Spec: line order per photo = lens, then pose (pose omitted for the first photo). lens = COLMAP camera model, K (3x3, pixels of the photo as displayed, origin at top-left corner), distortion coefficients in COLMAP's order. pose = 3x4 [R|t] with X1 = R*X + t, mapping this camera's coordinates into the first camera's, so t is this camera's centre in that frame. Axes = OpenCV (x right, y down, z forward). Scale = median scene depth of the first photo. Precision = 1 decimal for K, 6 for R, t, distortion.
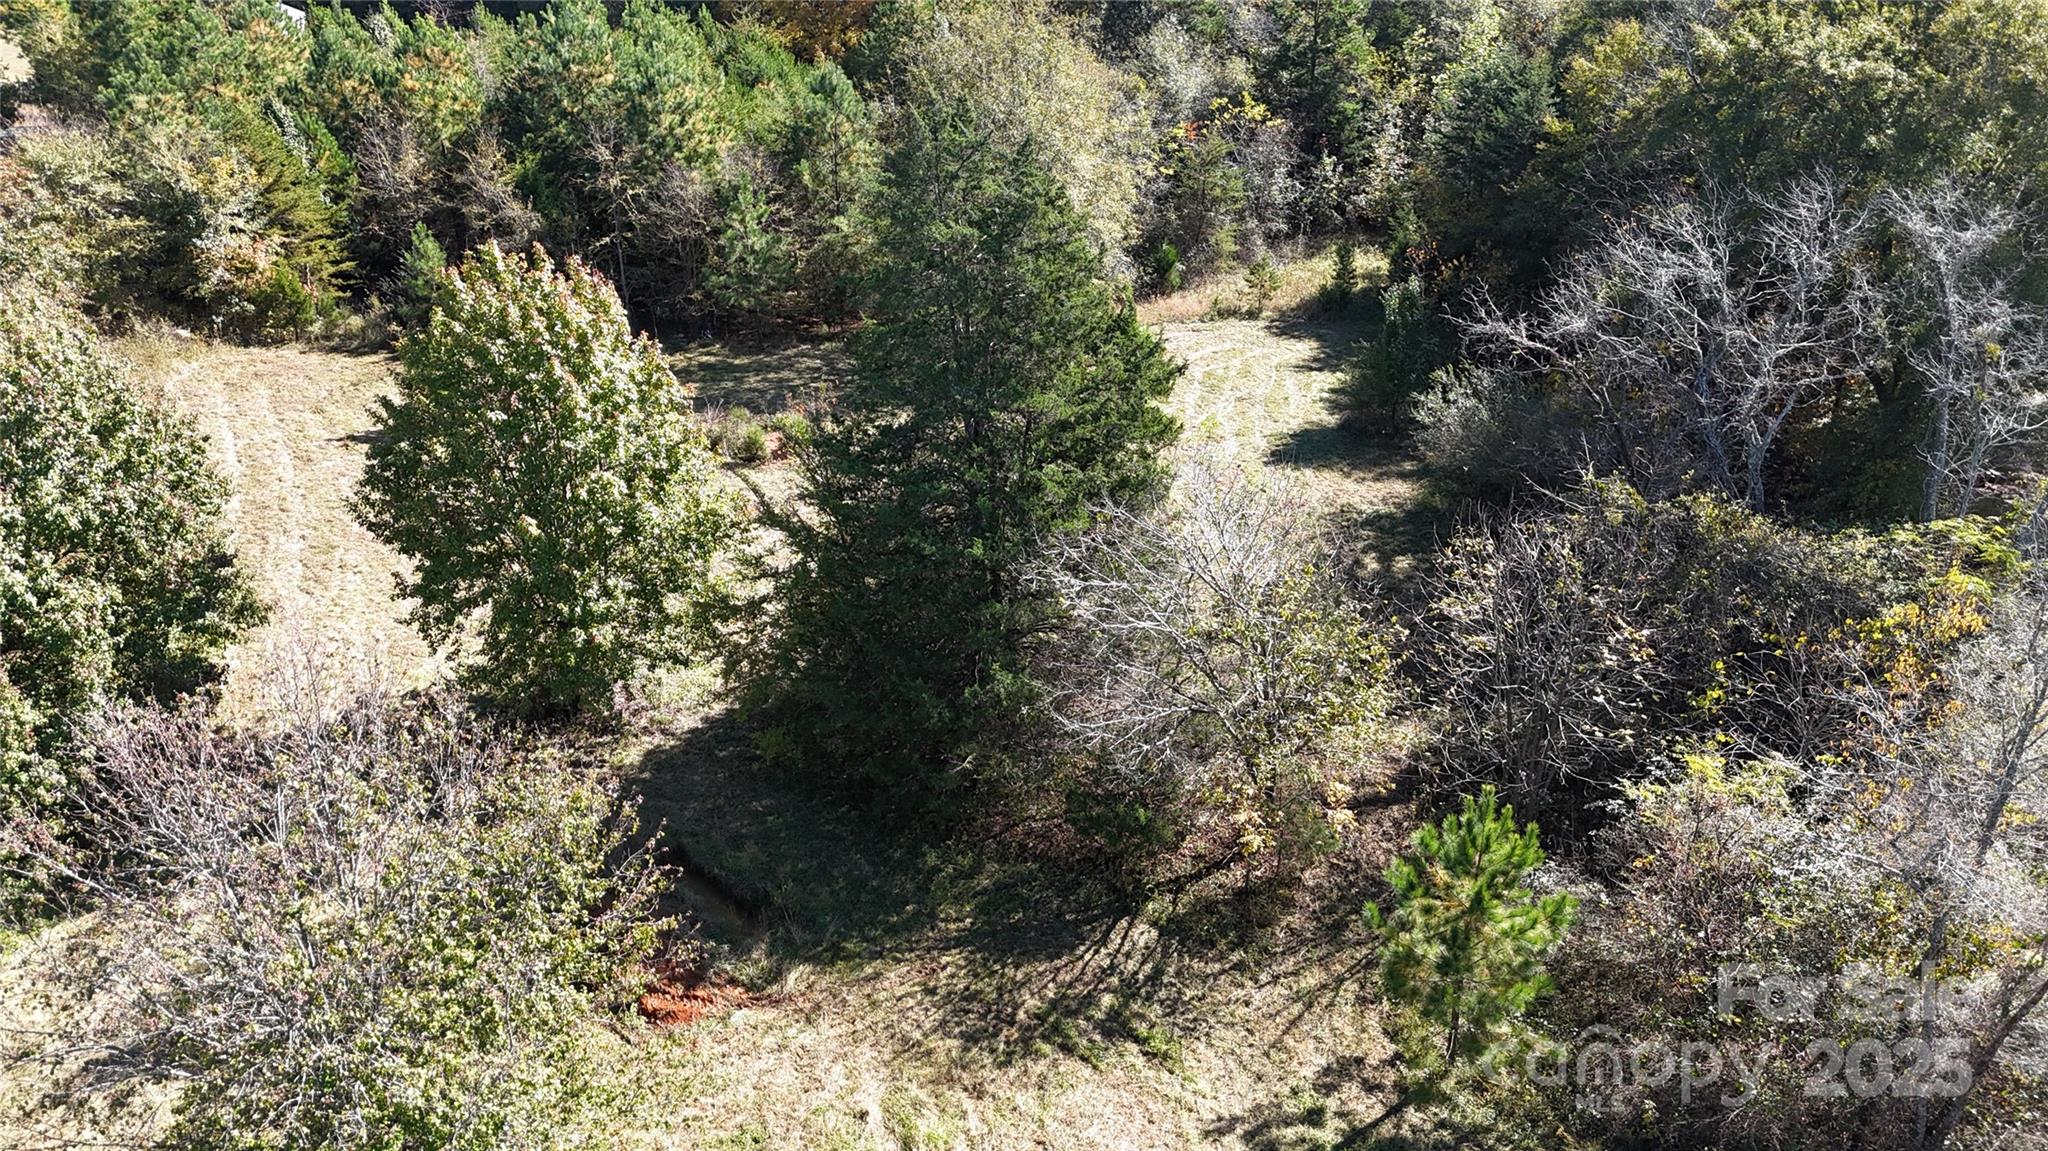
lens RADIAL K [[1496.0, 0, 983.3], [0, 1496.0, 601.2], [0, 0, 1]] dist [0.069238, 0.000614]
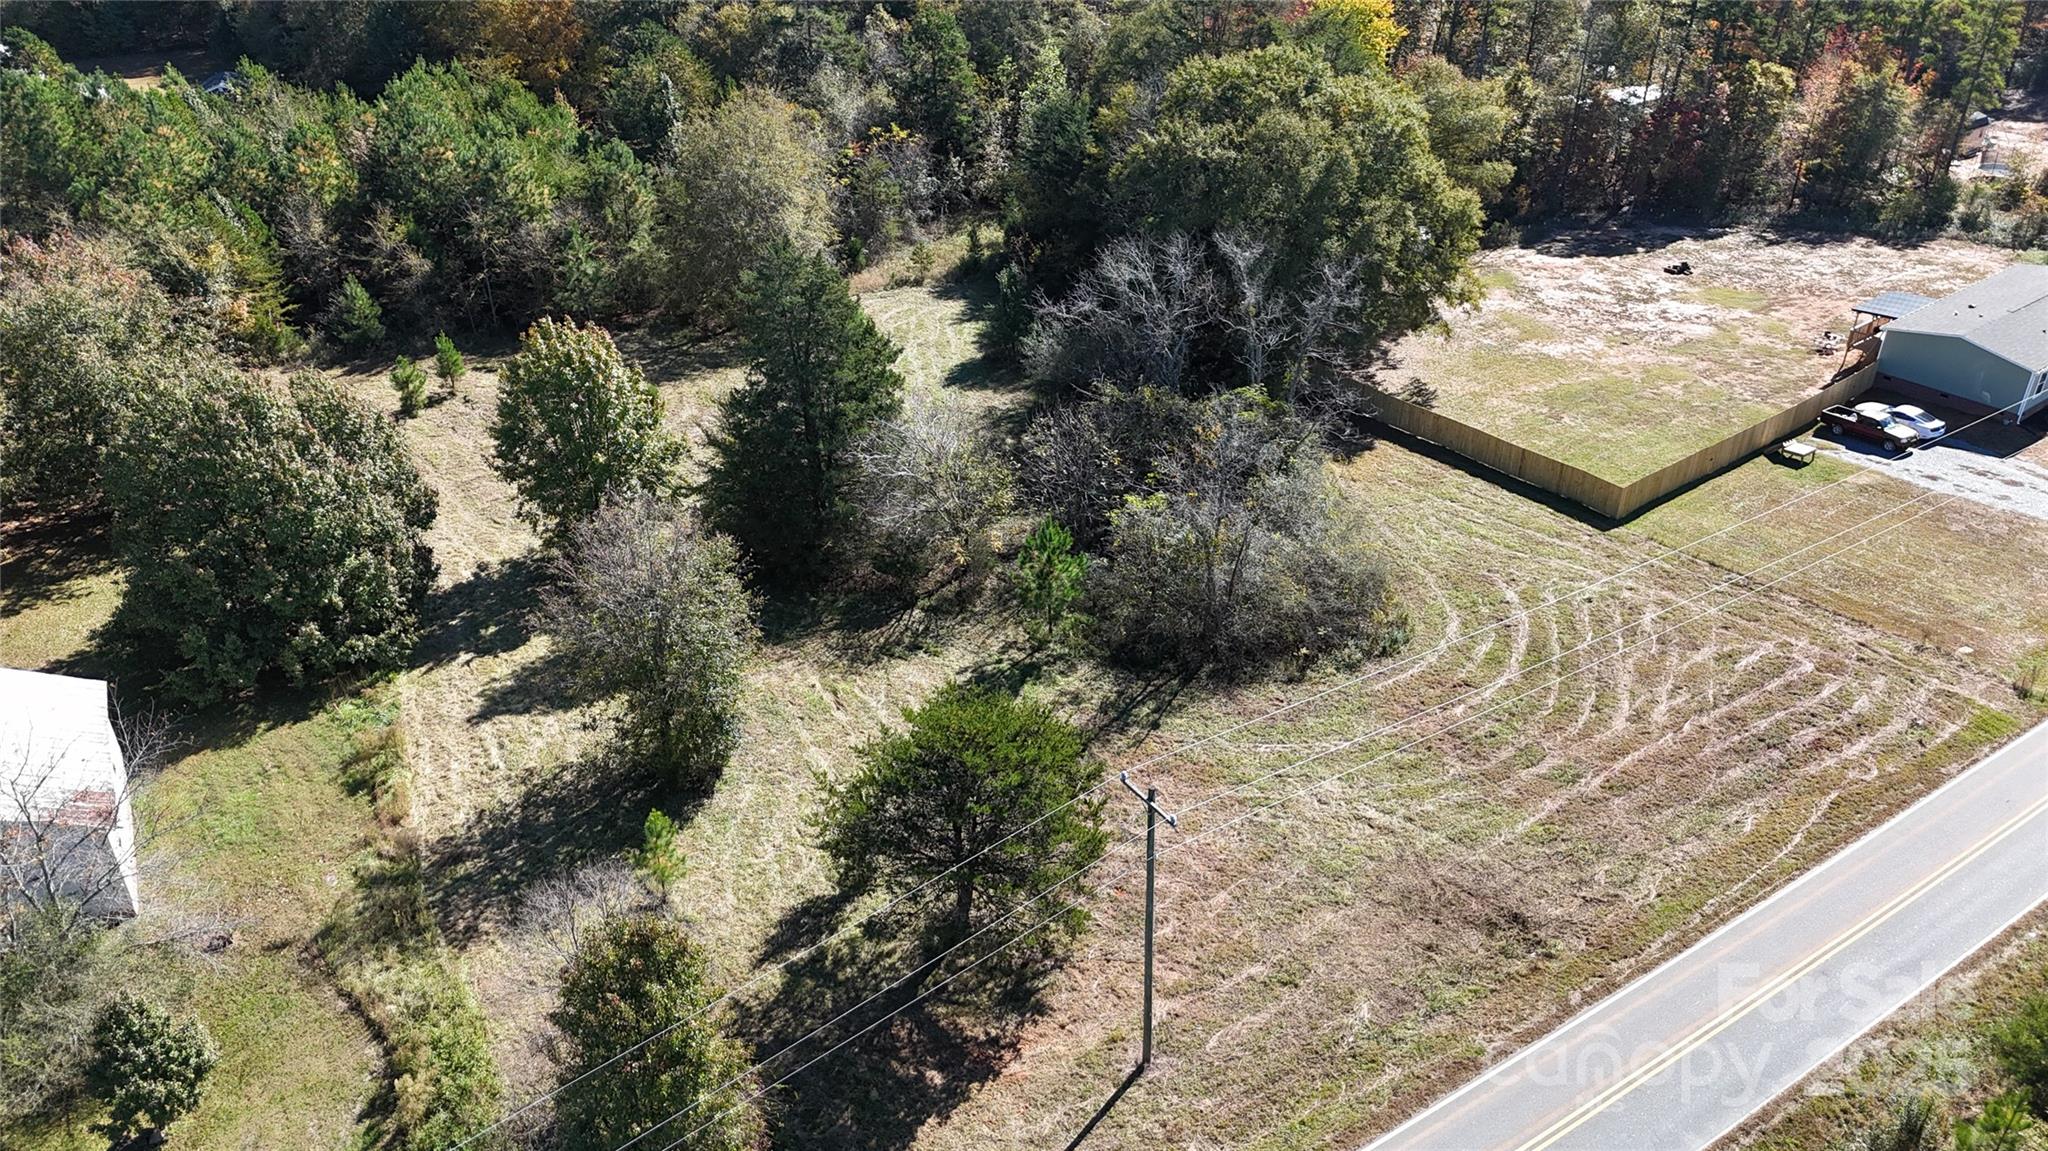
lens RADIAL K [[1457.2, 0, 1001.4], [0, 1457.2, 580.0], [0, 0, 1]] dist [0.063502, -0.049654]
pose [[0.968202, -0.126856, 0.215623, -0.108067], [0.116767, 0.991408, 0.058954, 0.029489], [-0.221249, -0.031902, 0.974695, -0.520445]]
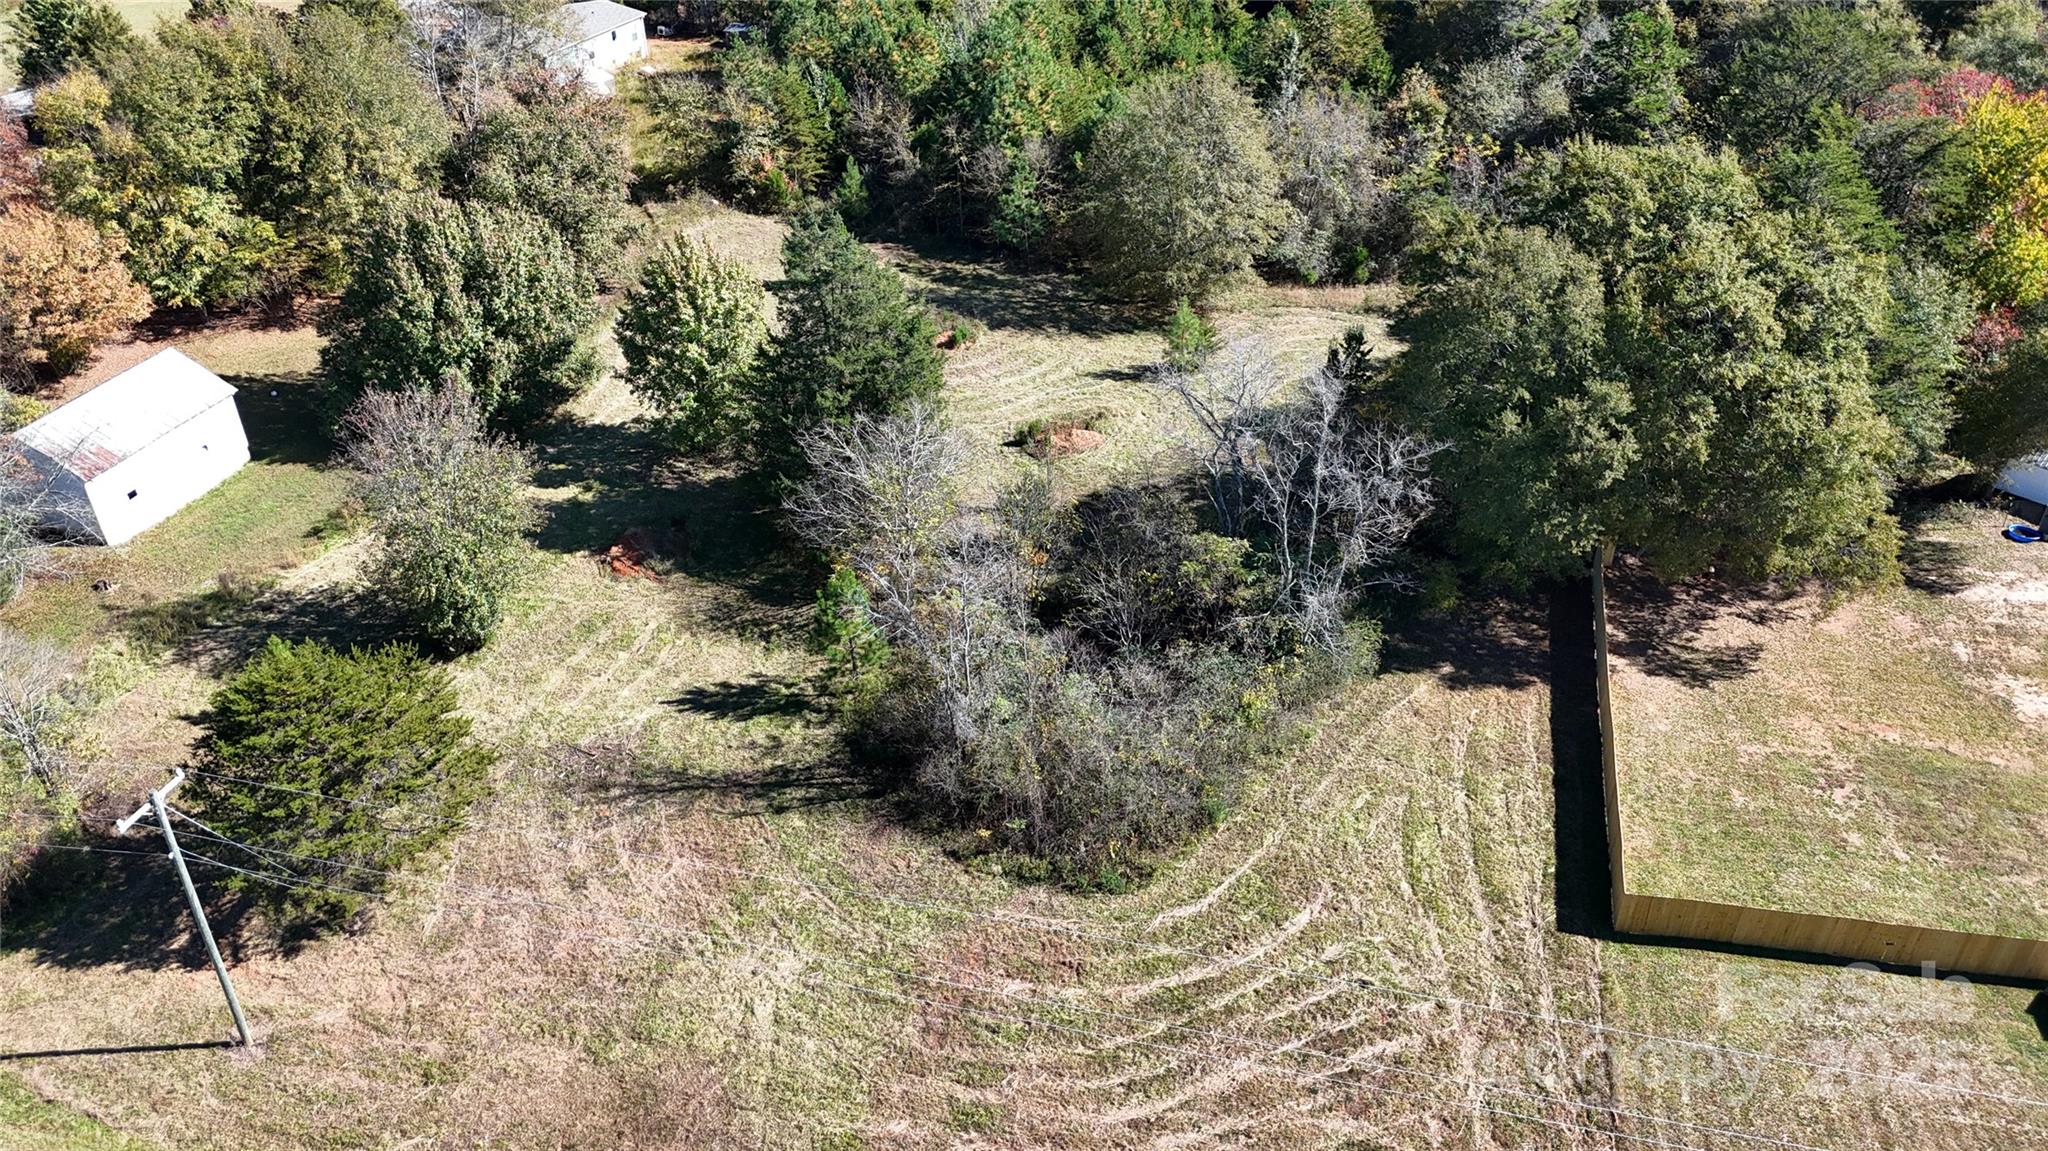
lens RADIAL K [[1397.3, 0, 998.7], [0, 1397.3, 609.3], [0, 0, 1]] dist [0.055086, -0.038217]
pose [[0.852861, 0.309495, -0.420525, 0.564207], [-0.247672, 0.948811, 0.196000, -0.116618], [0.459660, -0.063008, 0.885857, -0.325288]]
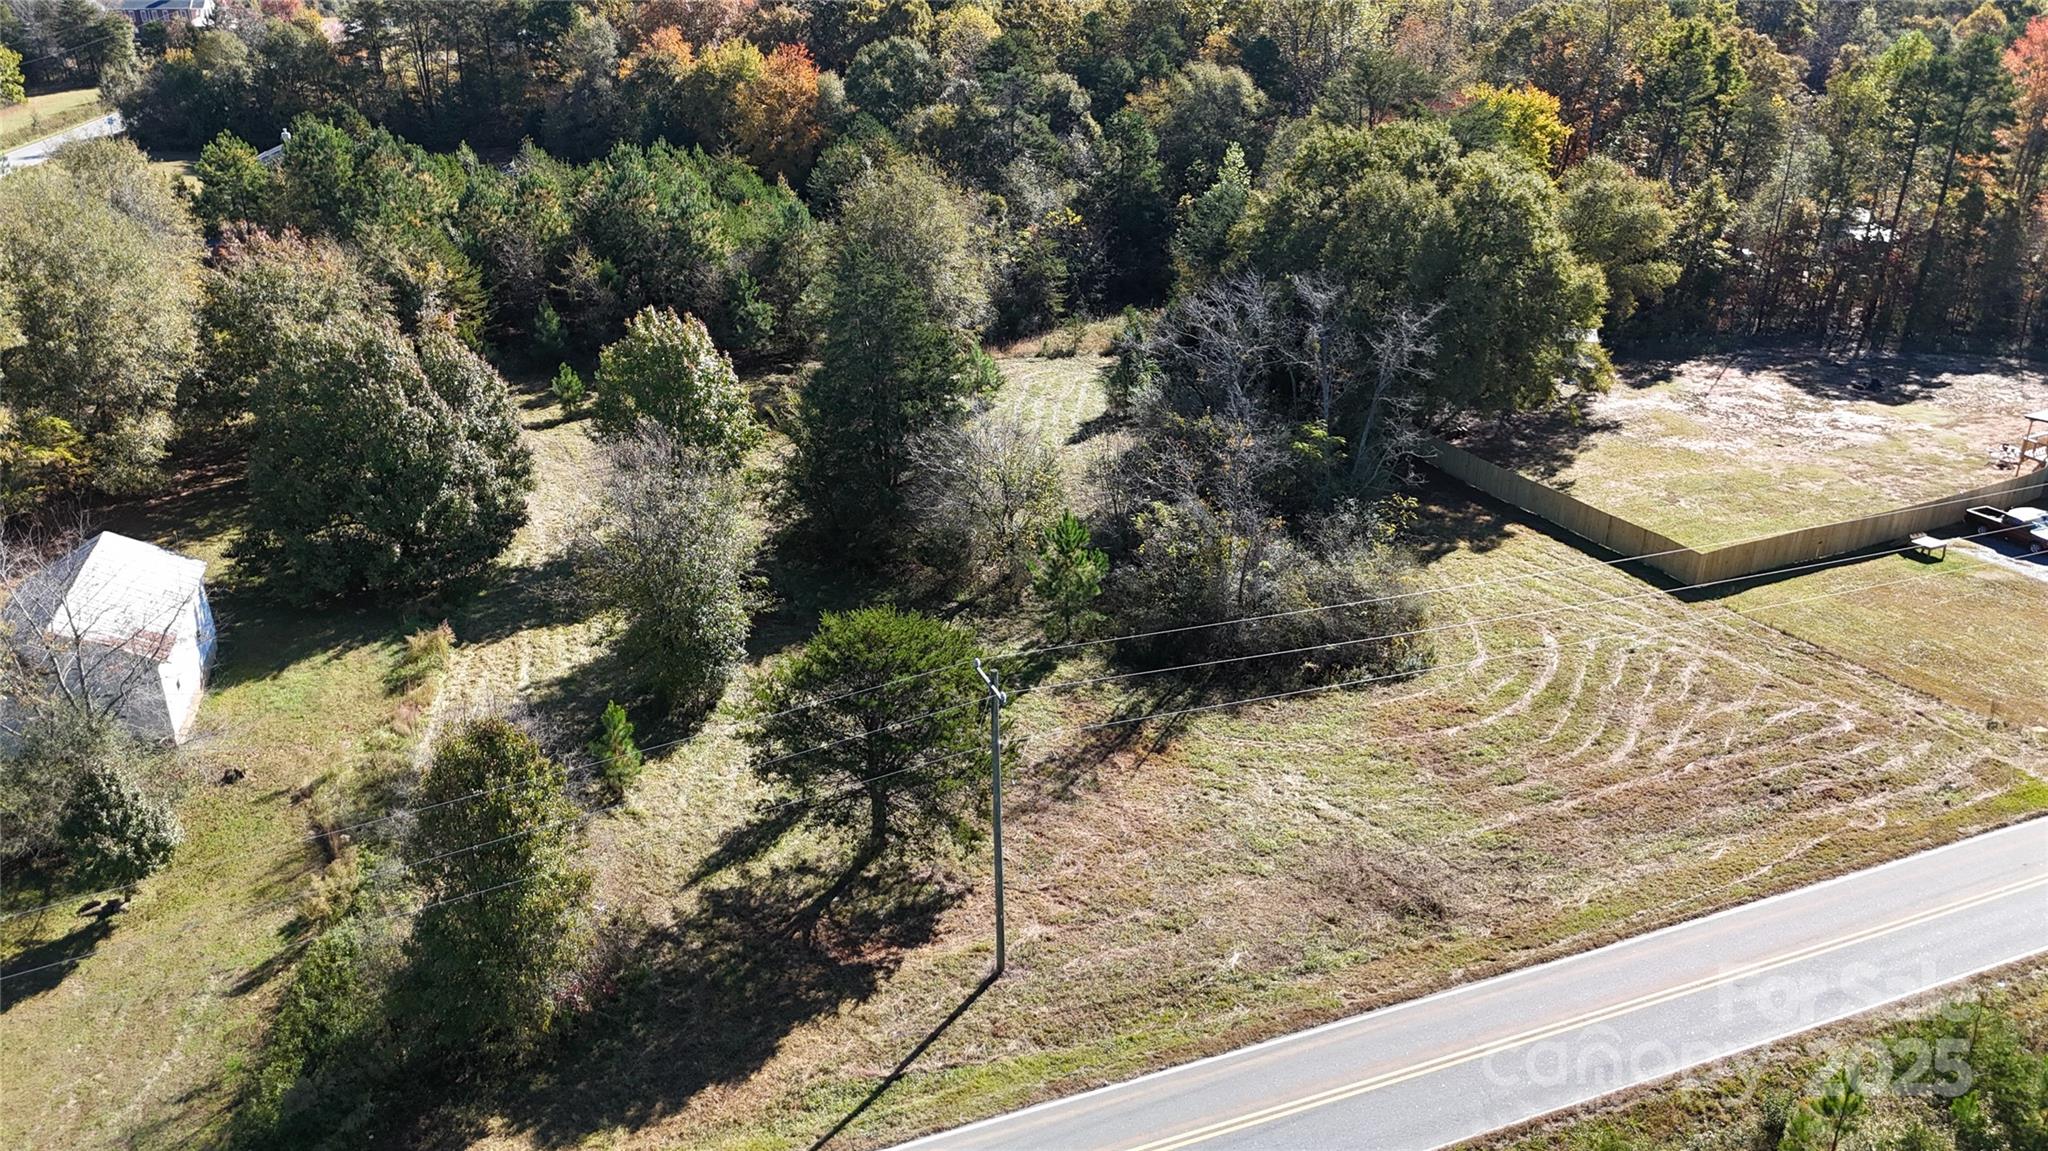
lens RADIAL K [[1457.2, 0, 1001.4], [0, 1457.2, 580.0], [0, 0, 1]] dist [0.063502, -0.049654]
pose [[0.998620, -0.016854, 0.049745, 0.034264], [0.019548, 0.998340, -0.054184, 0.144631], [-0.048749, 0.055082, 0.997291, -0.571783]]
